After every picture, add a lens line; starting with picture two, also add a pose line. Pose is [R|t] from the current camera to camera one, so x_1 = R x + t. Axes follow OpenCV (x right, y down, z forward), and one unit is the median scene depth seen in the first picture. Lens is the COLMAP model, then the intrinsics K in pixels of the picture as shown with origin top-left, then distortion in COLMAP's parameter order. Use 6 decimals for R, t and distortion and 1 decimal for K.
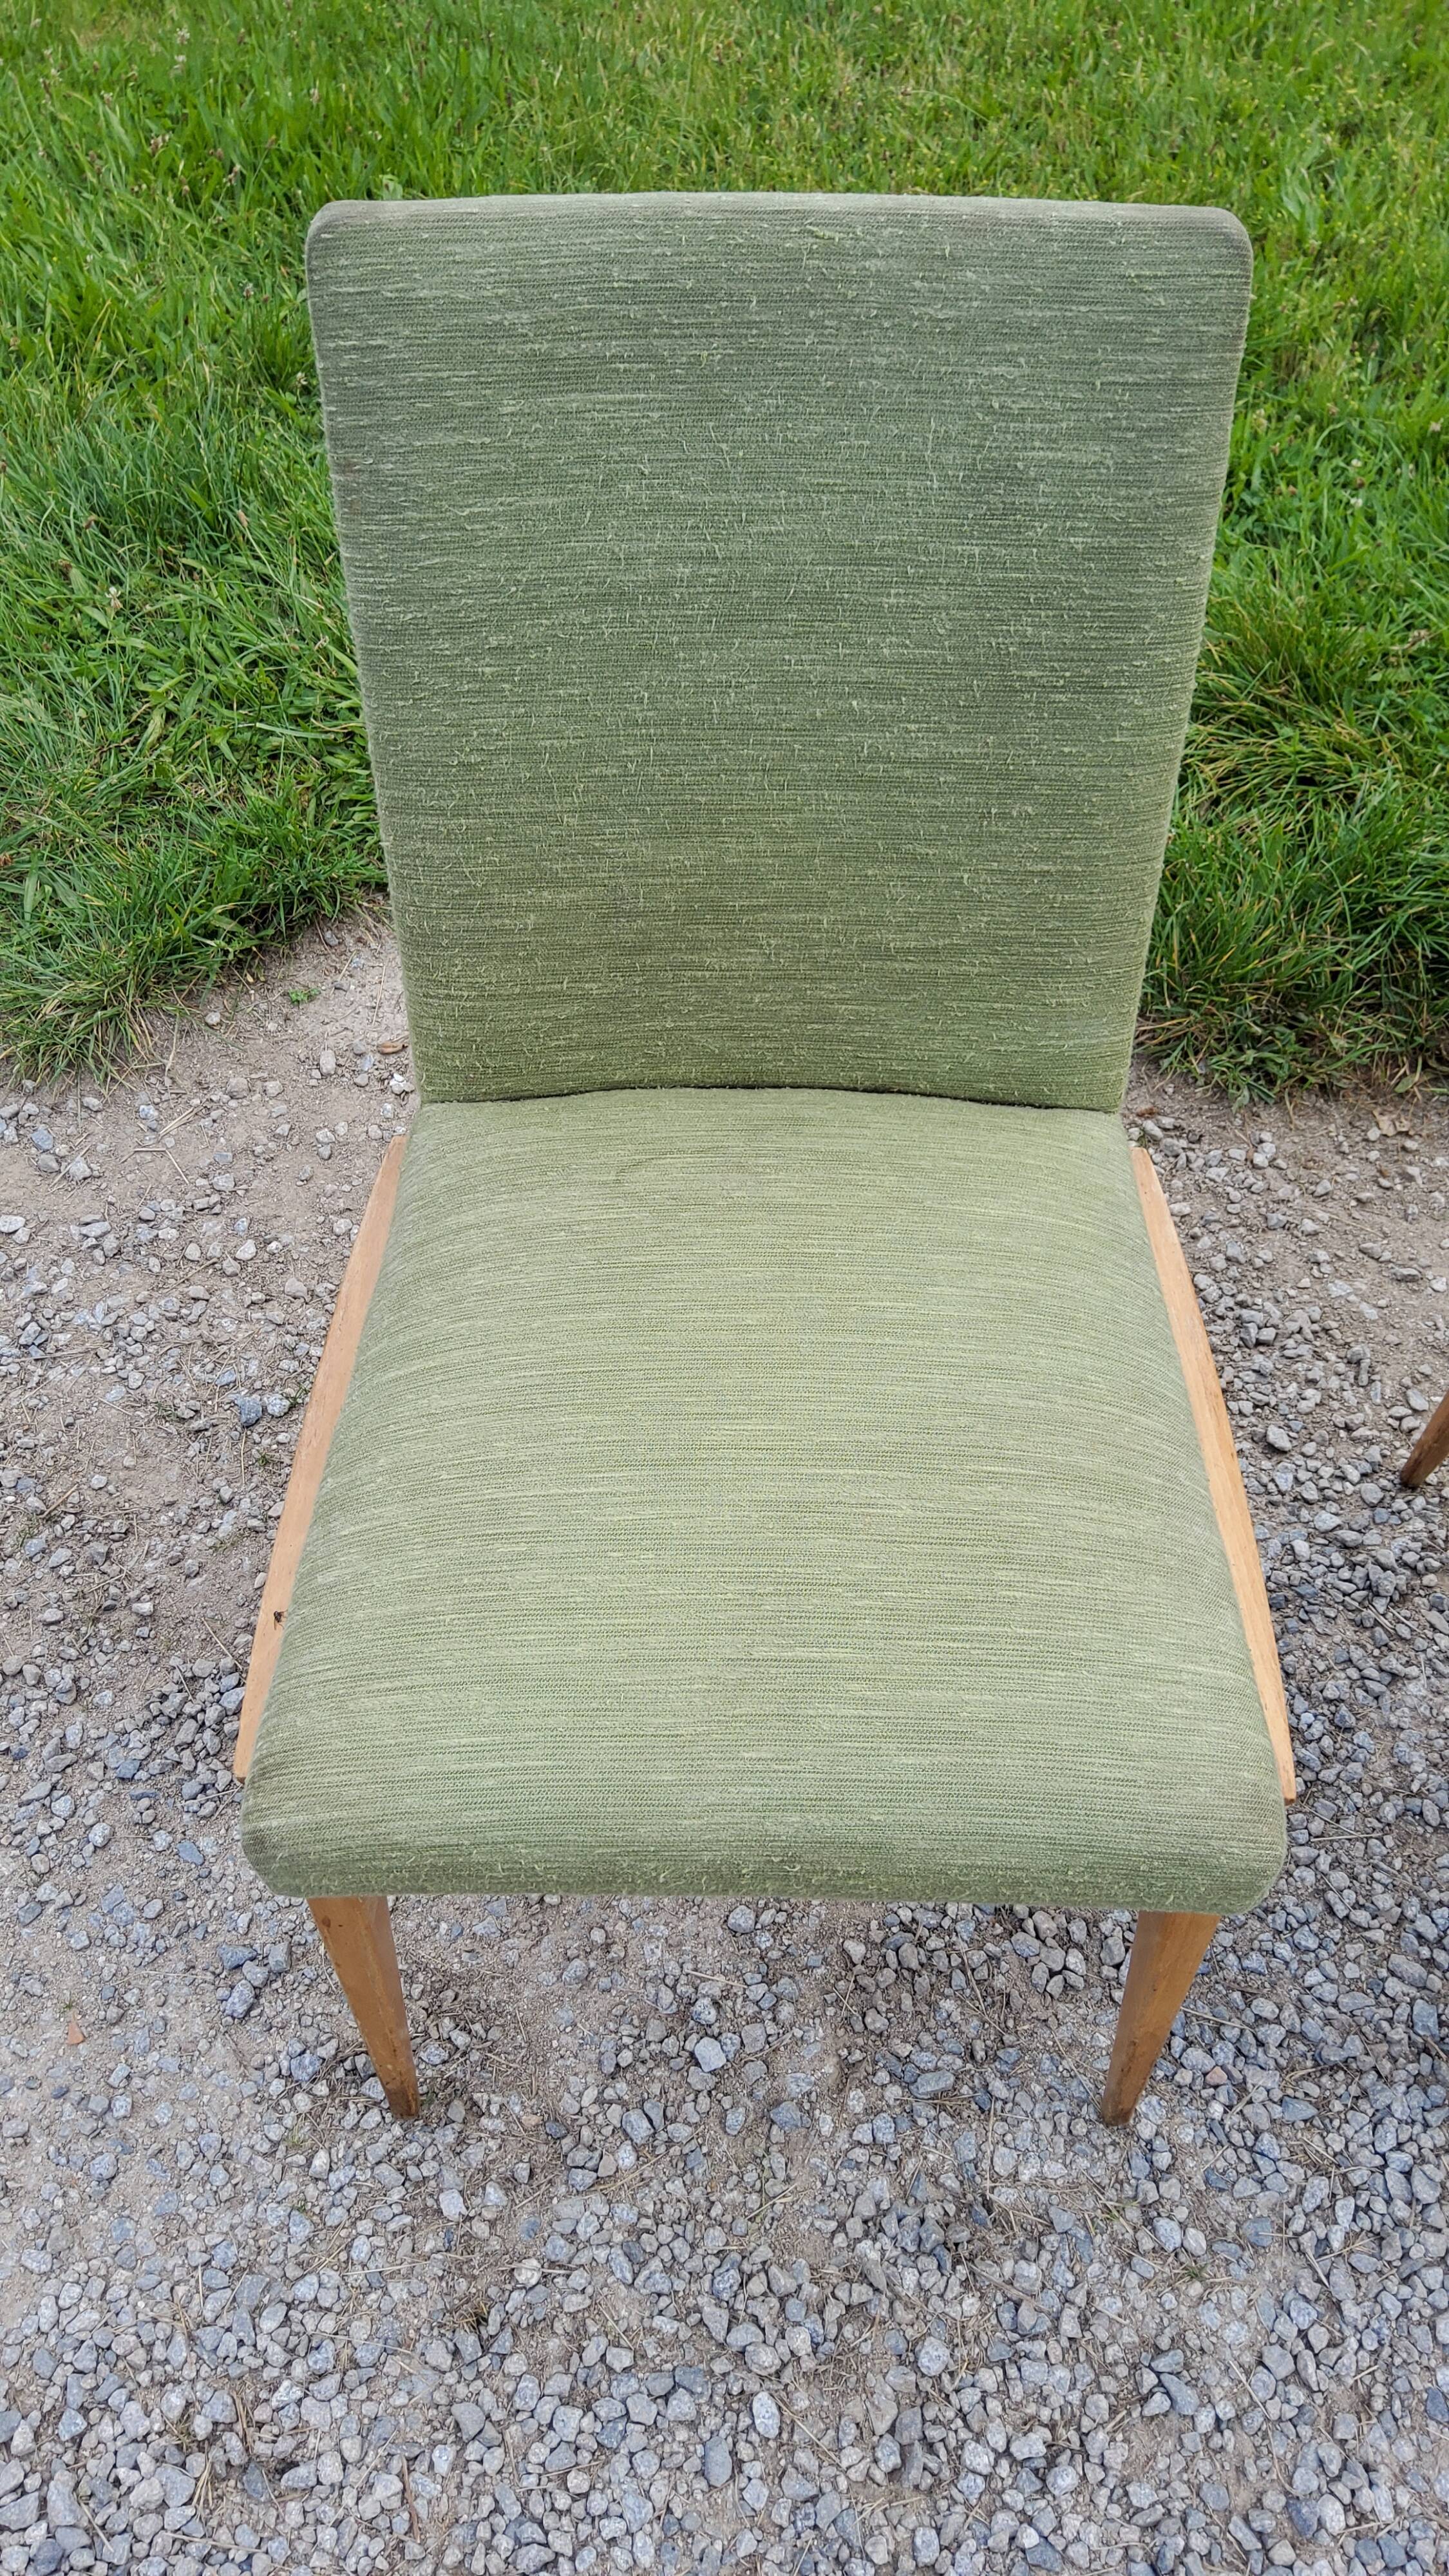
lens RADIAL K [[1940.6, 0, 730.2], [0, 1940.6, 1273.3], [0, 0, 1]] dist [0.080292, -0.141256]
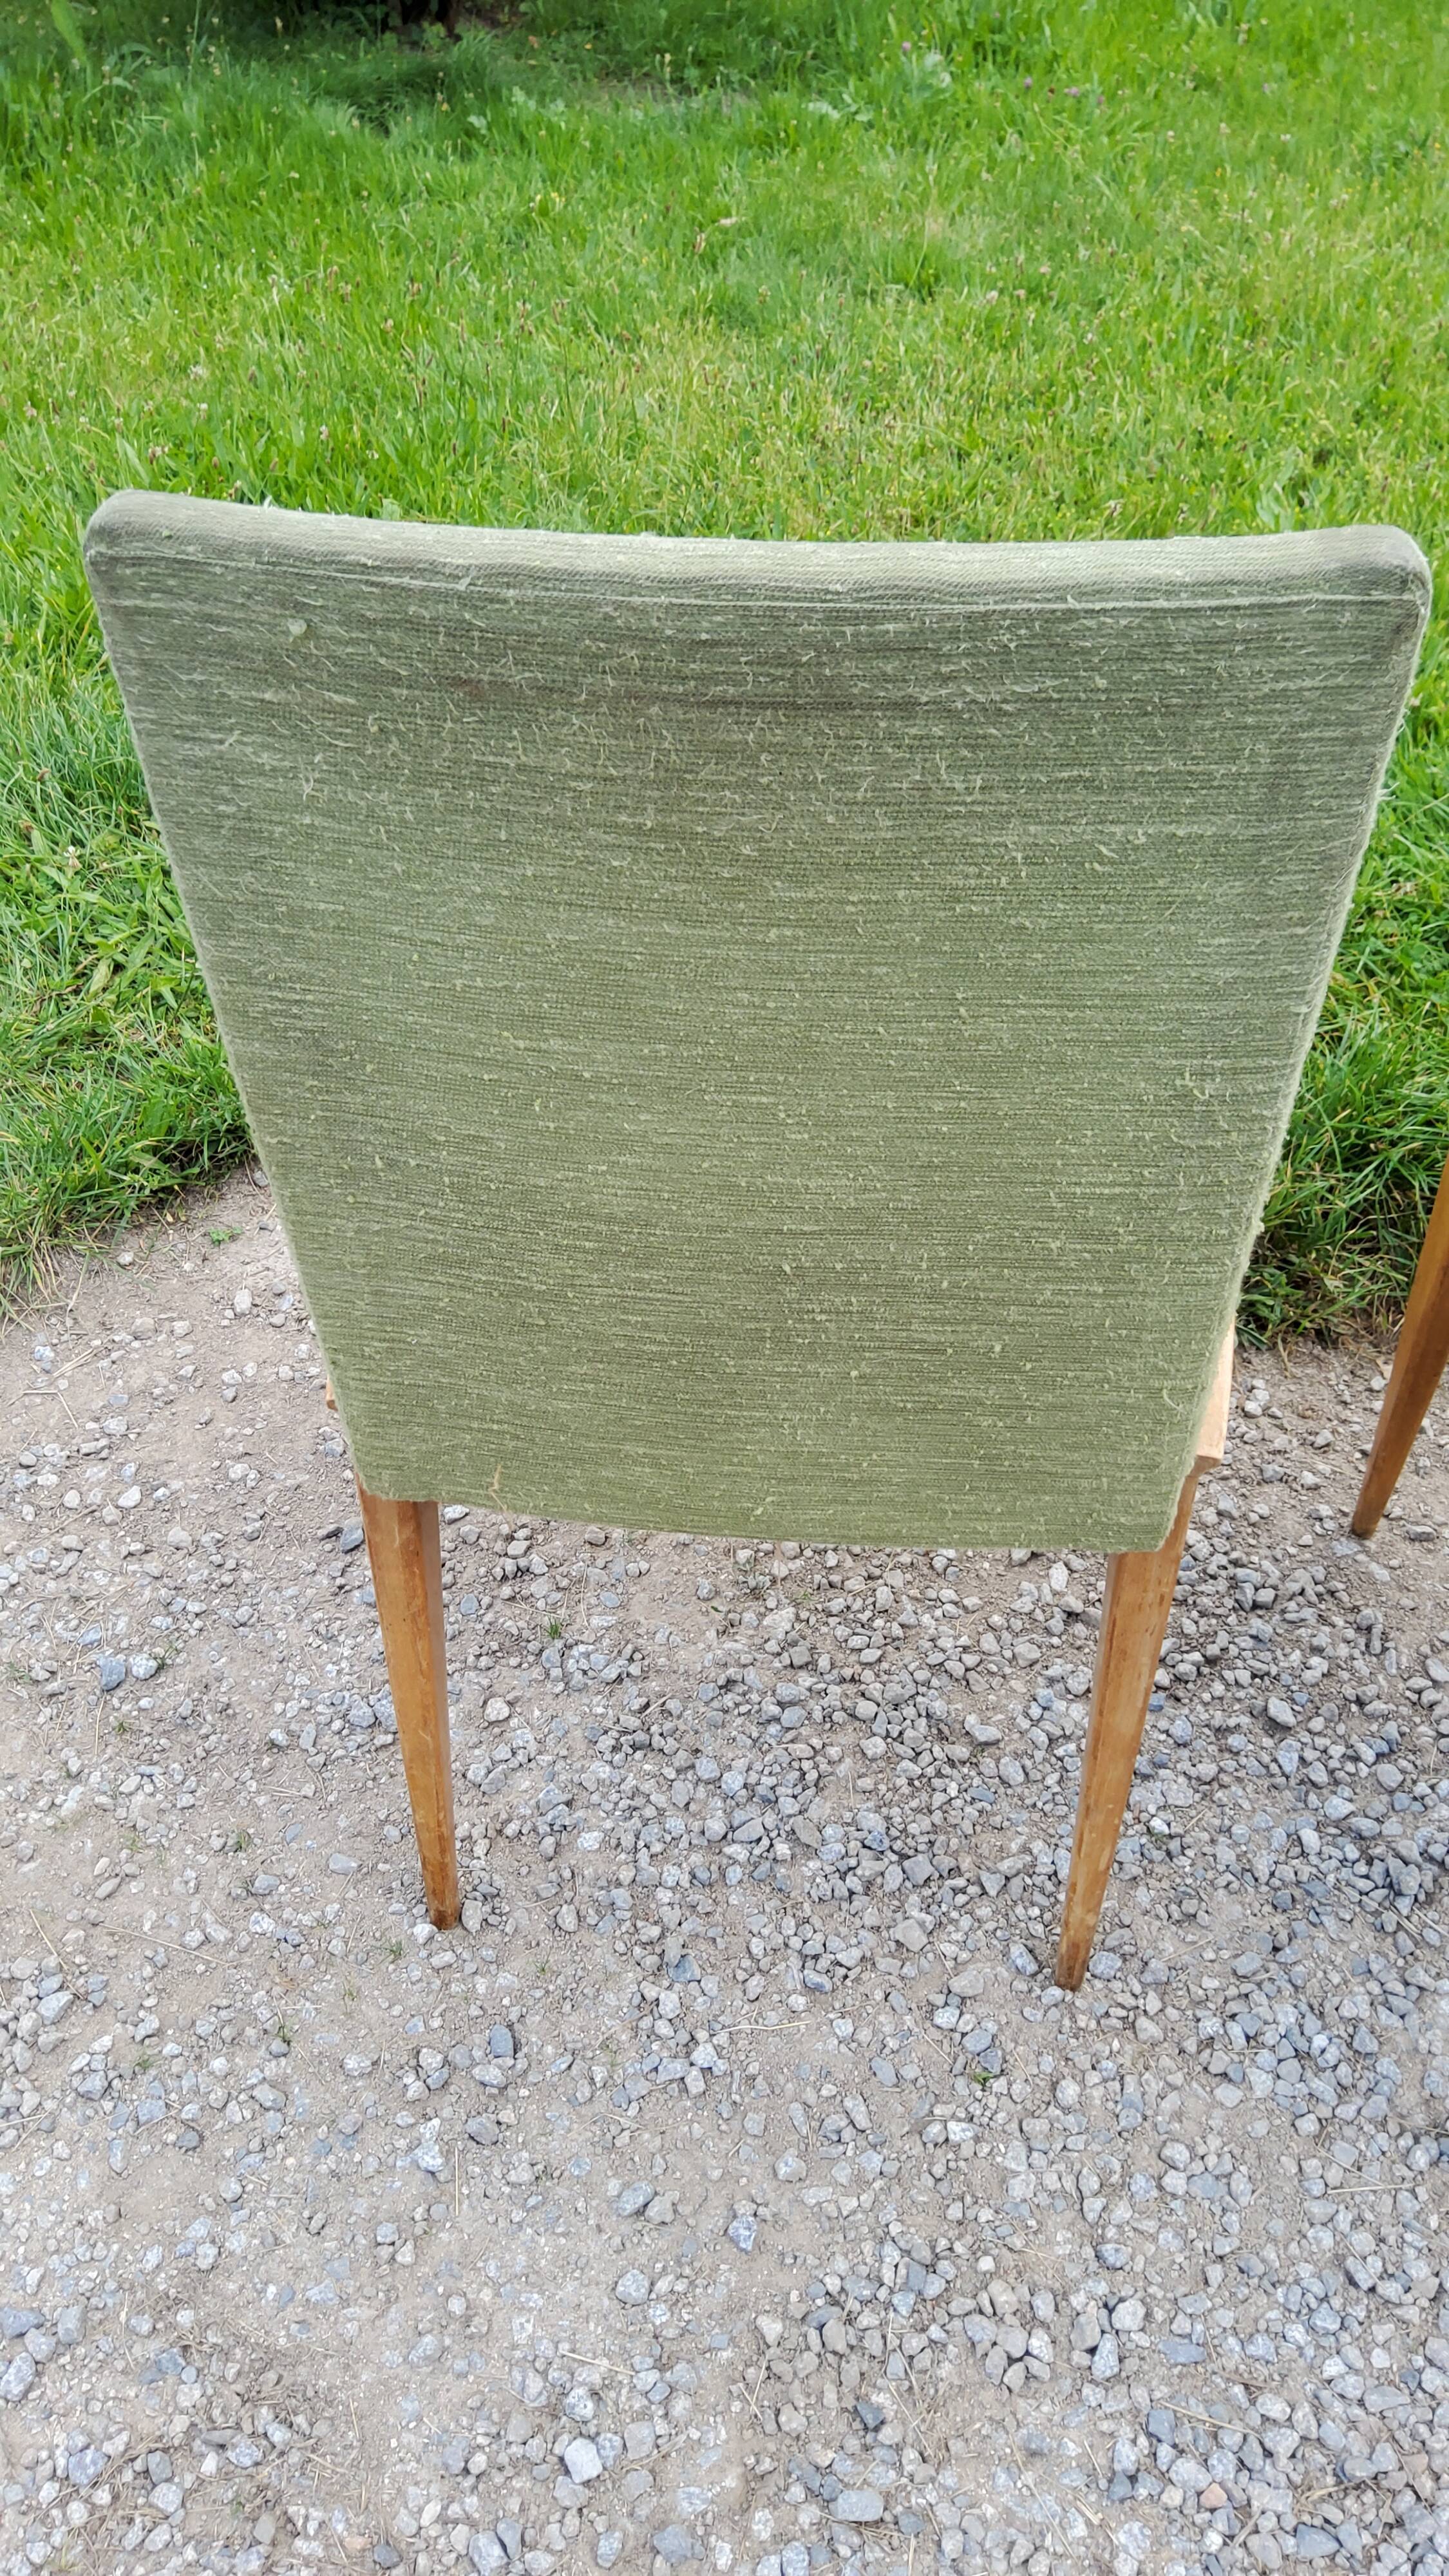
lens RADIAL K [[1934.8, 0, 732.7], [0, 1934.8, 1289.9], [0, 0, 1]] dist [0.070517, -0.127210]
pose [[0.999741, 0.002563, -0.022611, 0.066465], [-0.006428, 0.984979, -0.172552, 0.061106], [0.021829, 0.172652, 0.984741, 0.124422]]
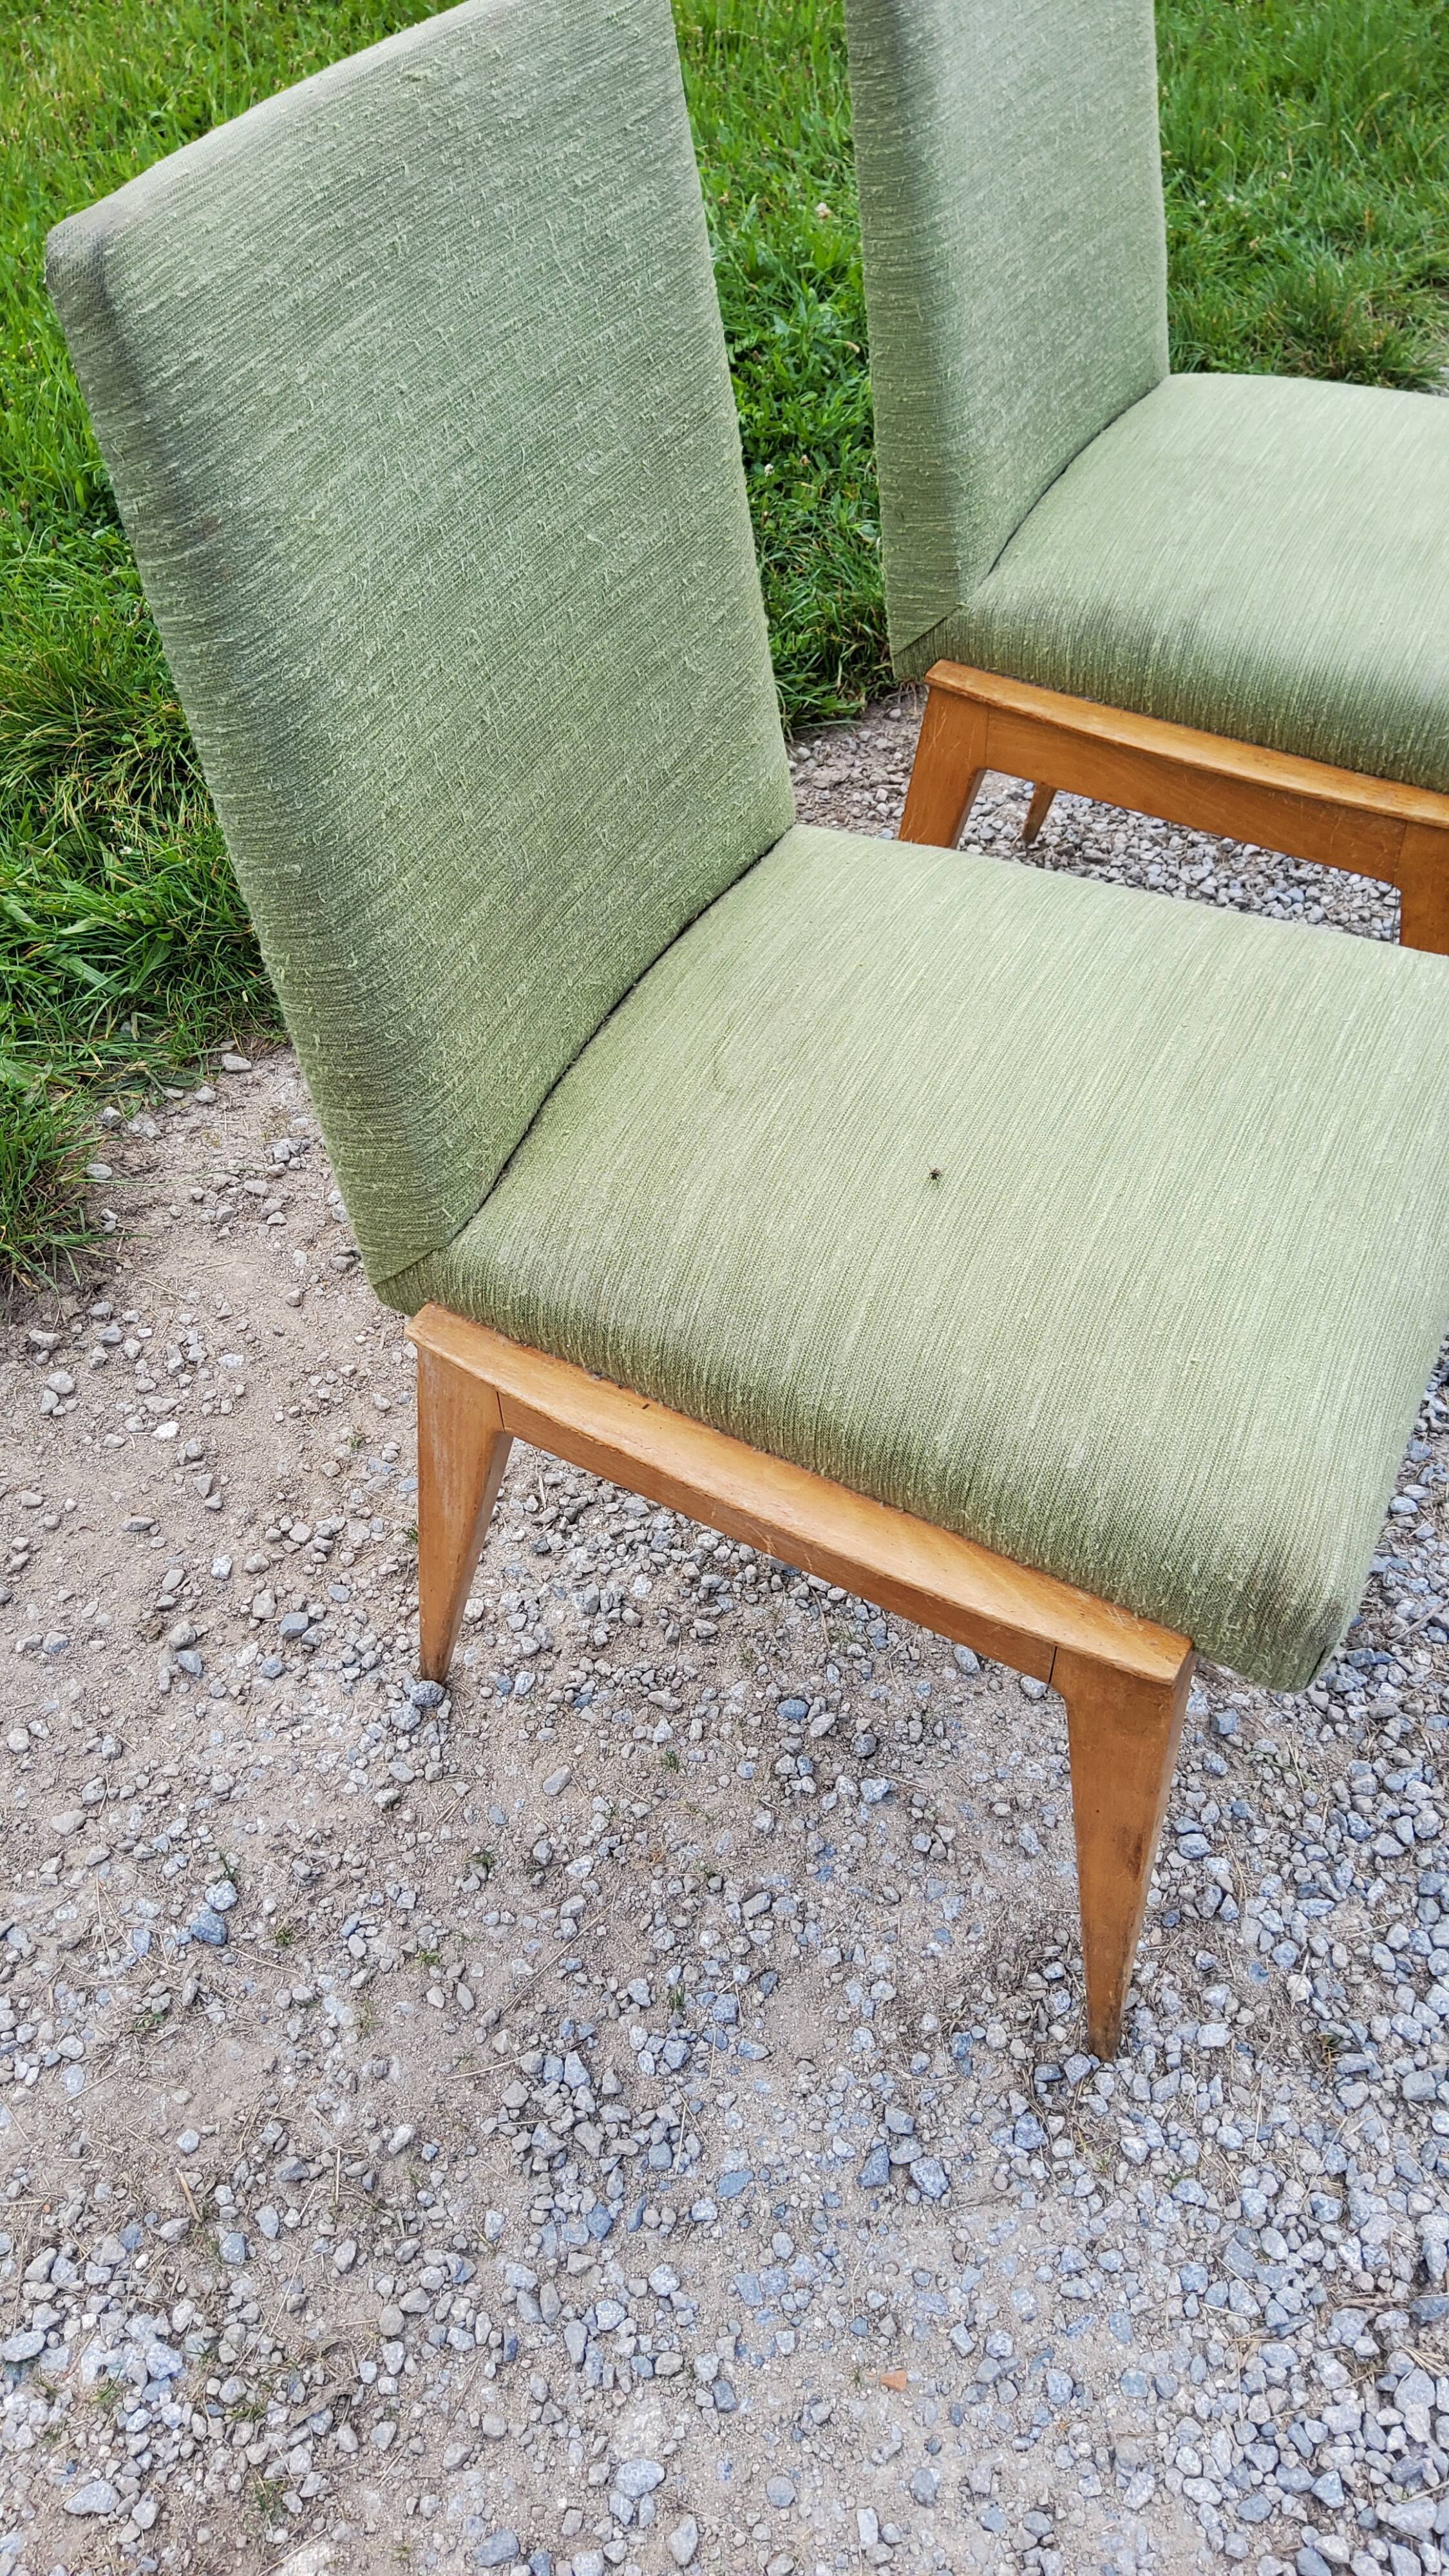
lens RADIAL K [[1949.1, 0, 727.1], [0, 1949.1, 1275.4], [0, 0, 1]] dist [0.086014, -0.147598]
pose [[0.433006, -0.668025, 0.605184, -0.551082], [0.707035, 0.668158, 0.231658, -0.165985], [-0.559113, 0.327577, 0.761634, 0.247093]]
